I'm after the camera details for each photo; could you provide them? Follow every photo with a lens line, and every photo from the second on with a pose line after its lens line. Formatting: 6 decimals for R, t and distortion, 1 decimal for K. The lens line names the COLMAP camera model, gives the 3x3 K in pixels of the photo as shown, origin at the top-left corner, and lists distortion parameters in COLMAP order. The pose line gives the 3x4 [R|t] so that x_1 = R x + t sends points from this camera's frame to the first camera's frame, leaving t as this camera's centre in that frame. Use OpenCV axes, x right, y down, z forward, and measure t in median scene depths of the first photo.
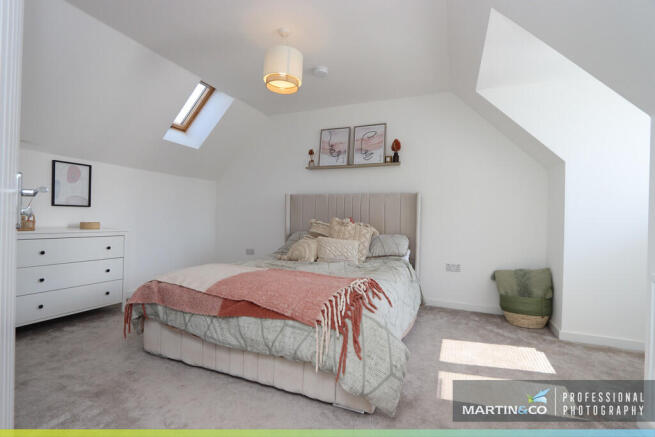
lens RADIAL K [[301.1, 0, 324.0], [0, 301.1, 221.0], [0, 0, 1]] dist [-0.018185, -0.000044]
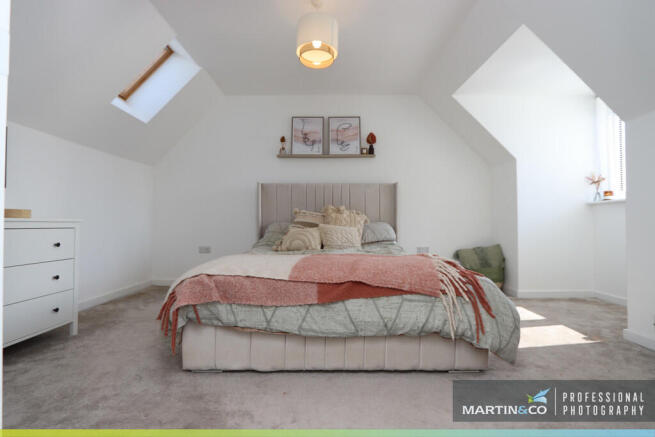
lens RADIAL K [[301.1, 0, 324.0], [0, 301.1, 221.0], [0, 0, 1]] dist [-0.018185, -0.000044]
pose [[0.923192, -0.017813, 0.383927, -0.385407], [0.022225, 0.999728, -0.007059, 0.049845], [-0.383697, 0.015050, 0.923336, 0.110064]]
